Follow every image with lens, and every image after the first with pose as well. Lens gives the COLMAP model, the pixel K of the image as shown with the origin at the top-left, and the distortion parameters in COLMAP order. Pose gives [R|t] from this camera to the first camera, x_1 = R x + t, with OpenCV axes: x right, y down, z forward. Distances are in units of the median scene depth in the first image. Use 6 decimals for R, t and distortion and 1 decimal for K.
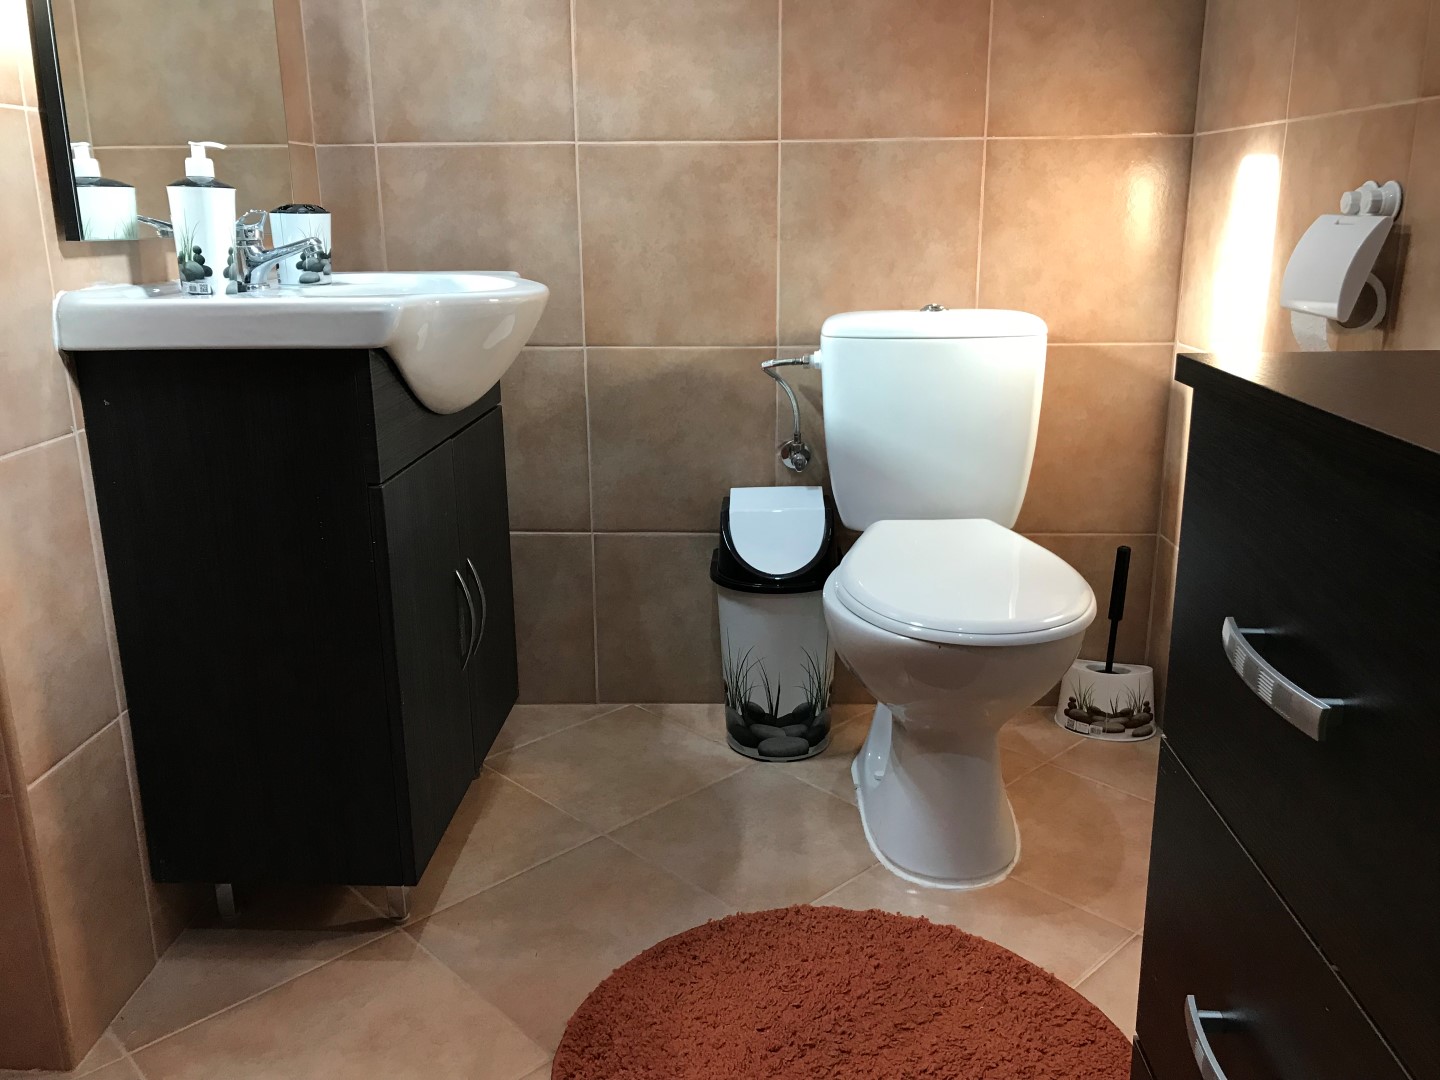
lens RADIAL K [[1189.6, 0, 720.0], [0, 1189.6, 540.0], [0, 0, 1]] dist [0.024475, -0.046802]
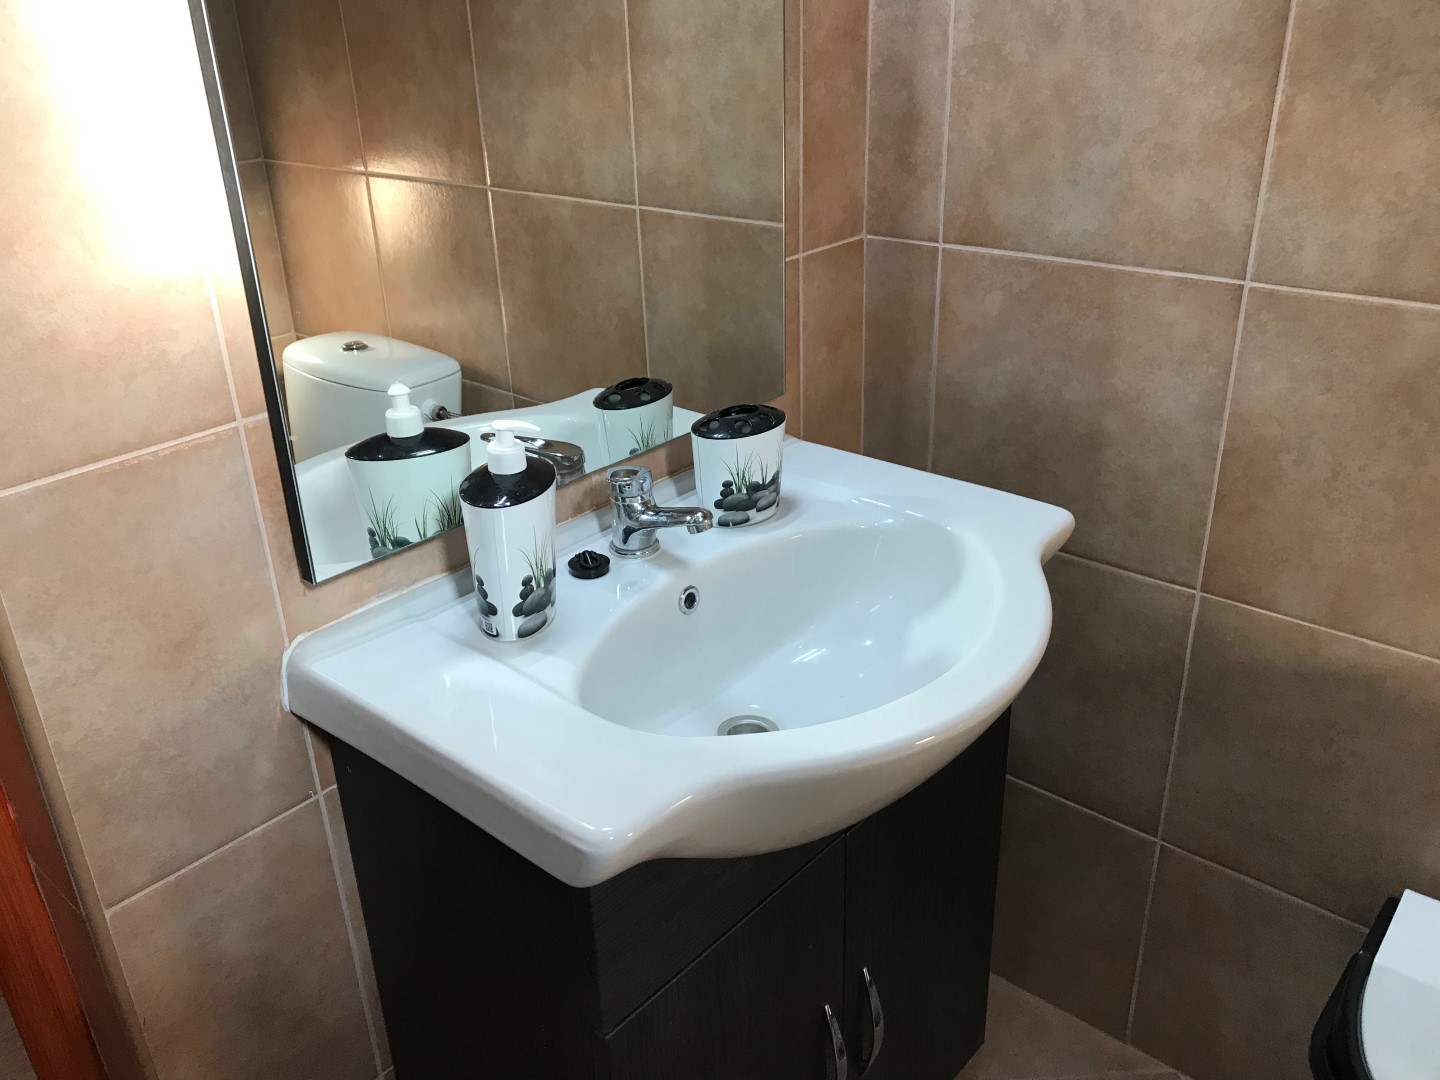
lens RADIAL K [[1189.8, 0, 701.4], [0, 1189.8, 539.3], [0, 0, 1]] dist [0.004712, 0.009997]
pose [[0.773165, 0.251963, -0.582005, 0.042227], [-0.140976, 0.963014, 0.229630, -0.310766], [0.618337, -0.095493, 0.780090, 0.378218]]
